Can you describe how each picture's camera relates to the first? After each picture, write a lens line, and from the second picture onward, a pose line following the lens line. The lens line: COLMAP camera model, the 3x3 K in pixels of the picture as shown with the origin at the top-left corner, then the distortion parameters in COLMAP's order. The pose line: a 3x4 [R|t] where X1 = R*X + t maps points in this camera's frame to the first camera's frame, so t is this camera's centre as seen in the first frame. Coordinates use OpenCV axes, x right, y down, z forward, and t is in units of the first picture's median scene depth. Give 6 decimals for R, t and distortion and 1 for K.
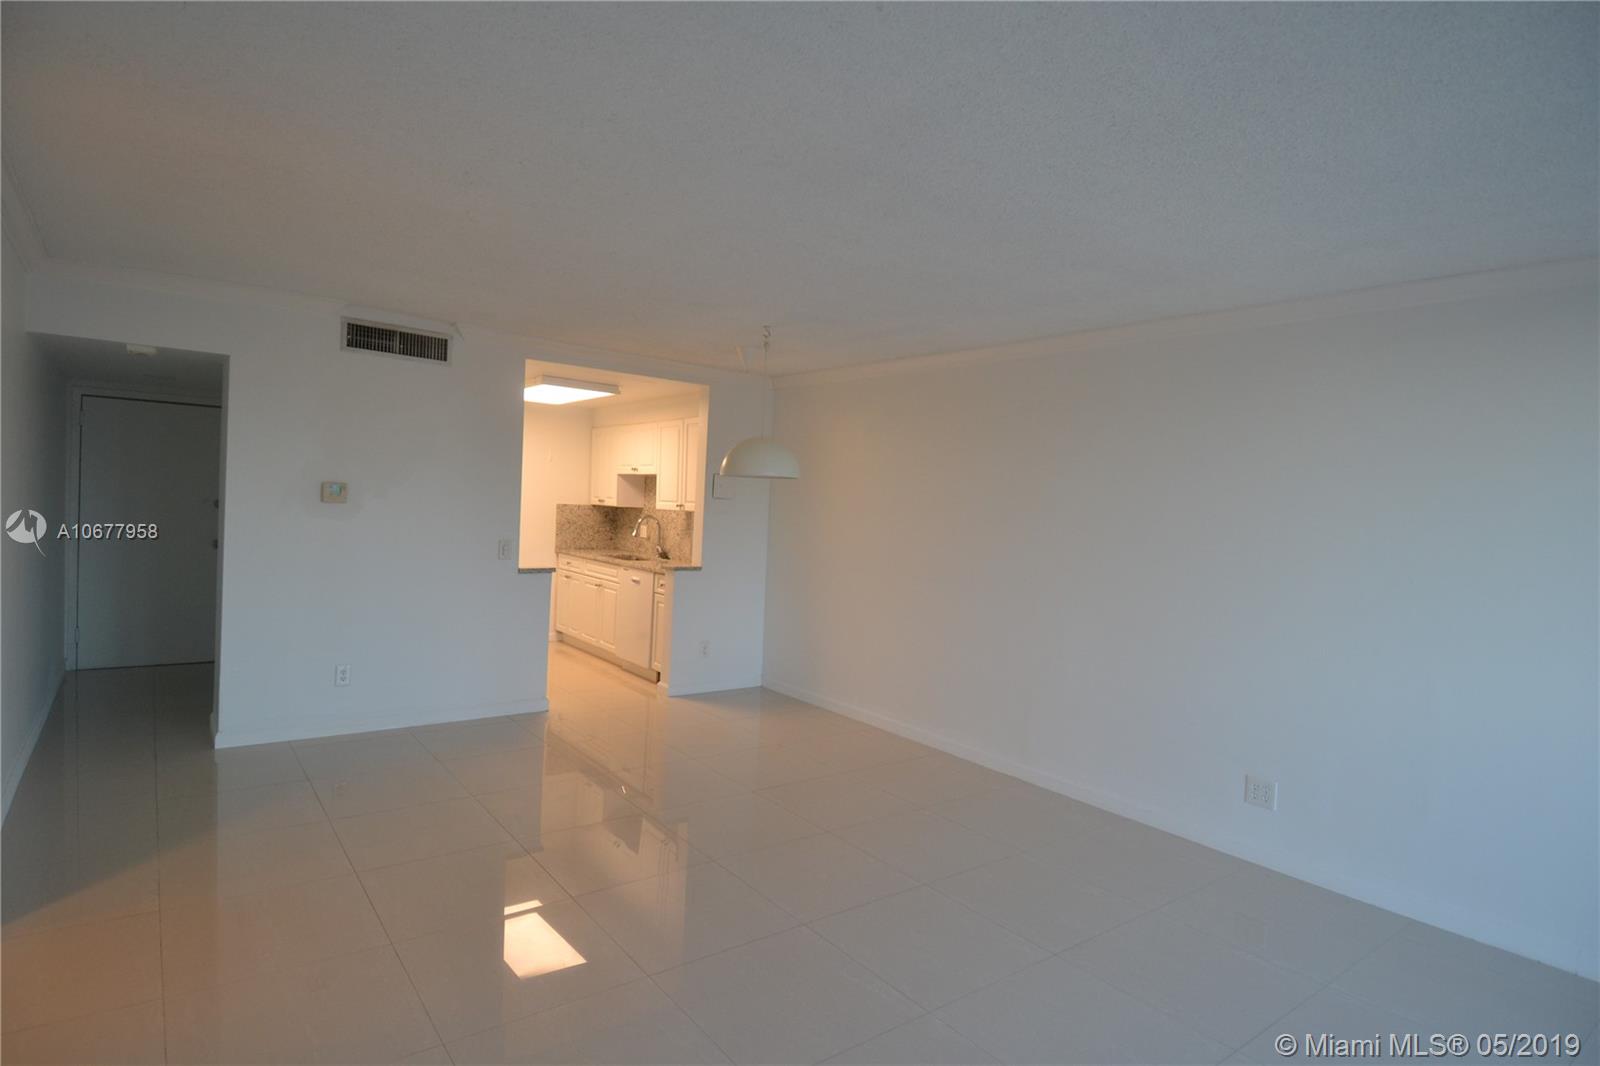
lens RADIAL K [[833.1, 0, 798.2], [0, 833.1, 541.6], [0, 0, 1]] dist [0.050459, -0.059219]
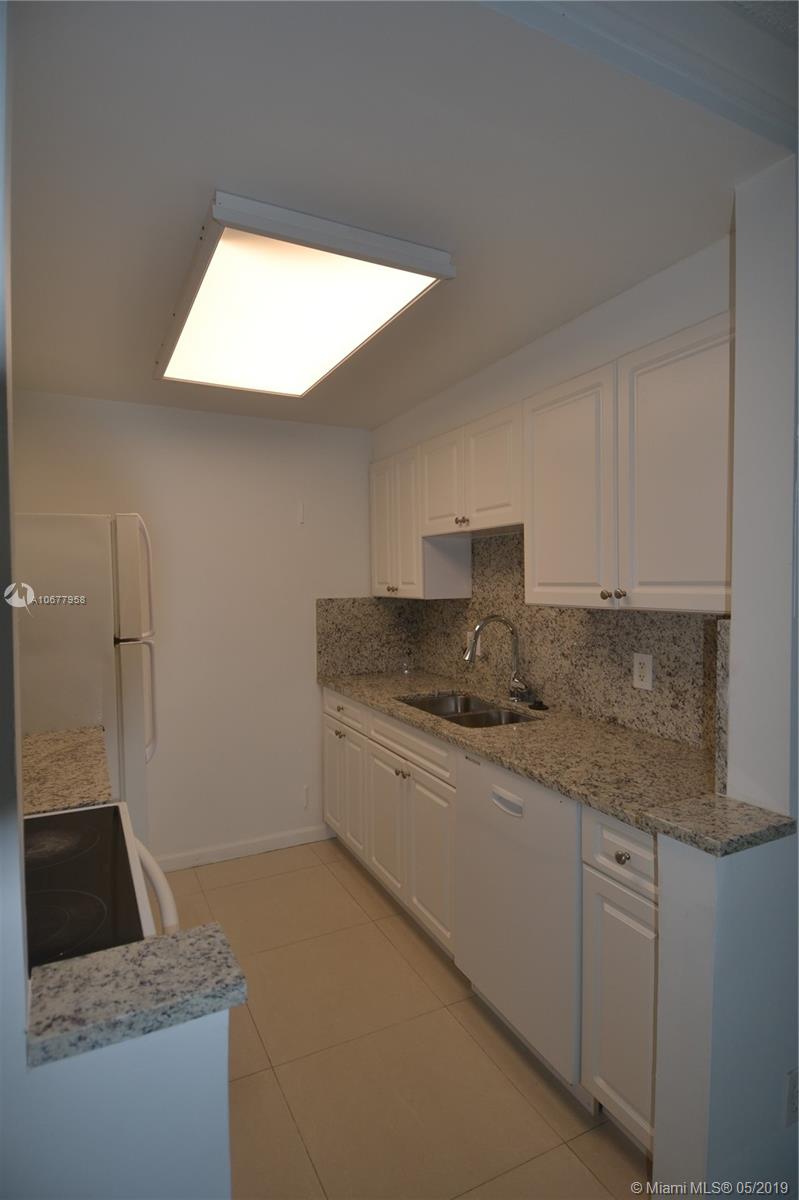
lens RADIAL K [[624.8, 0, 399.5], [0, 624.8, 600.0], [0, 0, 1]] dist [0.050459, -0.059219]
pose [[0.981548, -0.050020, -0.184558, -0.158387], [0.047312, 0.998698, -0.019050, -0.034490], [0.185271, 0.009967, 0.982637, 0.607231]]
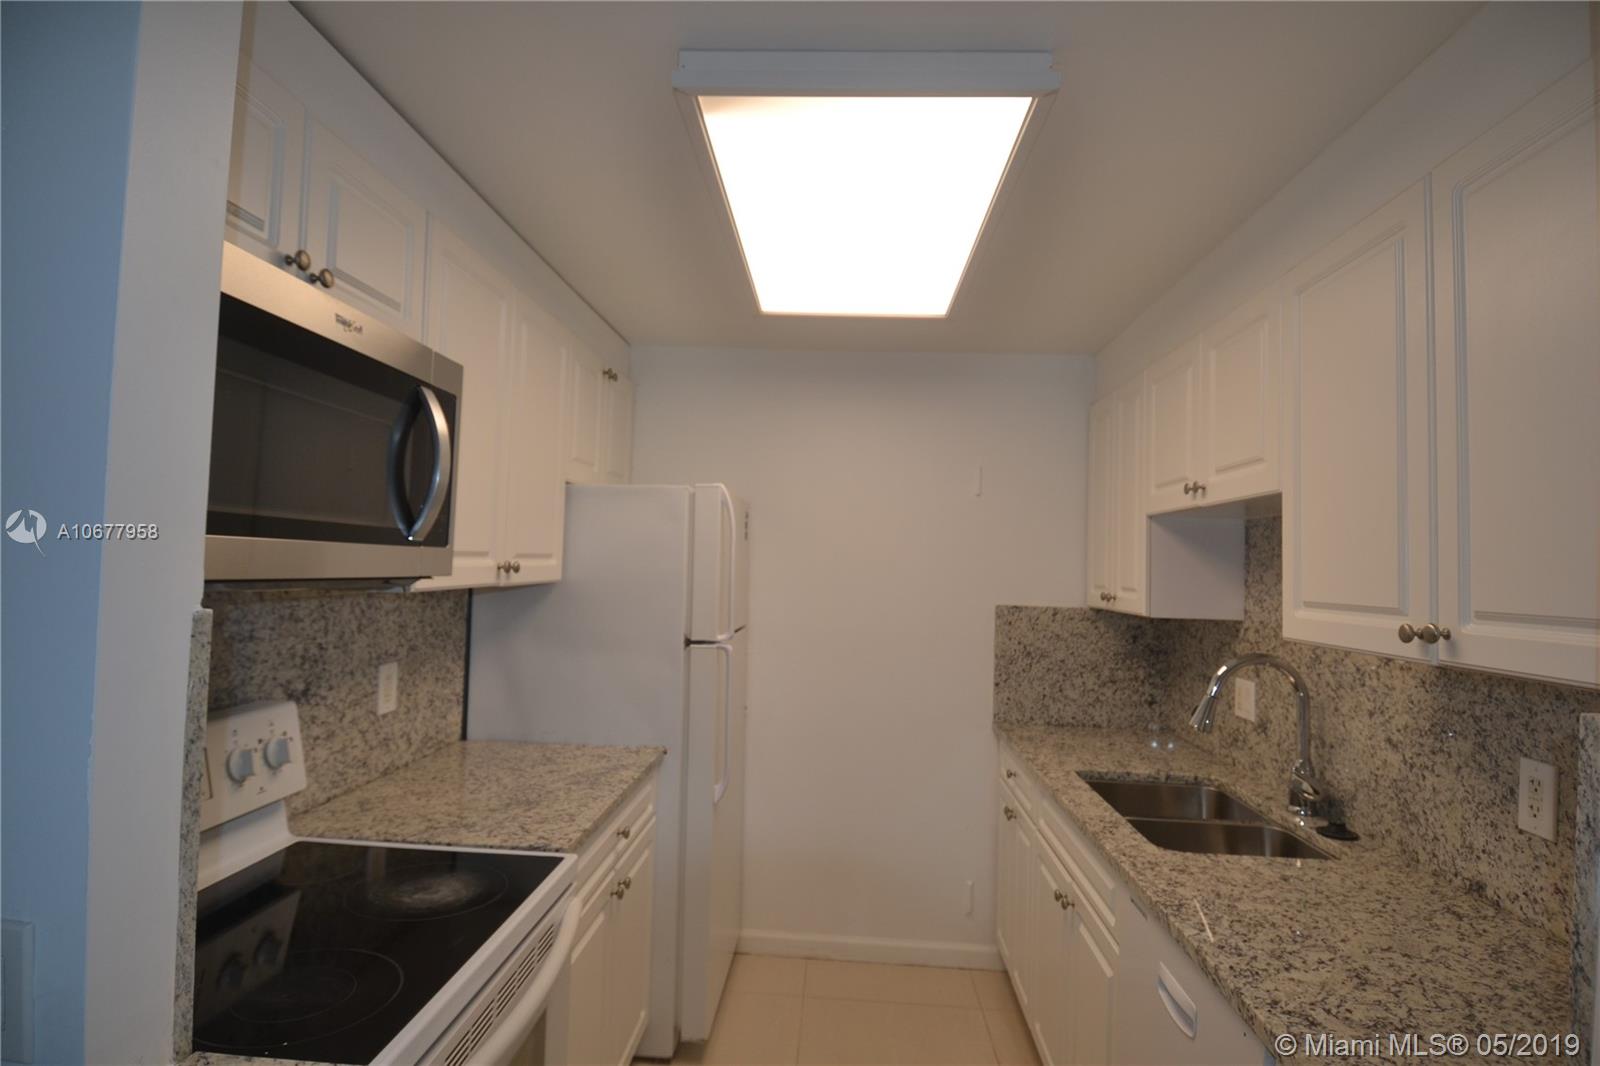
lens RADIAL K [[833.1, 0, 798.2], [0, 833.1, 541.6], [0, 0, 1]] dist [0.050459, -0.059219]
pose [[0.760840, -0.040289, -0.647687, -0.108508], [-0.026894, 0.995256, -0.093502, -0.036651], [0.648382, 0.088559, 0.756147, 0.660682]]
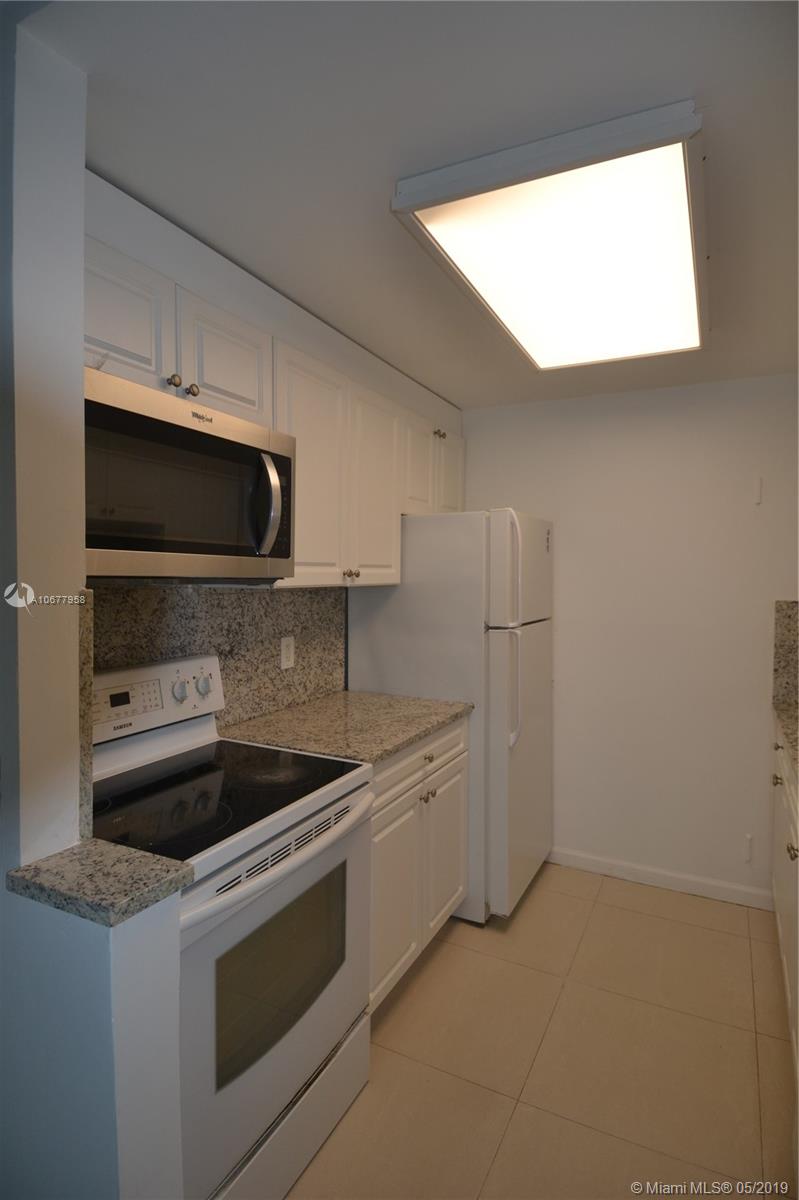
lens RADIAL K [[624.8, 0, 399.5], [0, 624.8, 600.0], [0, 0, 1]] dist [0.050459, -0.059219]
pose [[0.436879, -0.006790, -0.899494, -0.078414], [-0.031322, 0.999250, -0.022757, -0.032677], [0.898975, 0.038116, 0.436339, 0.694880]]
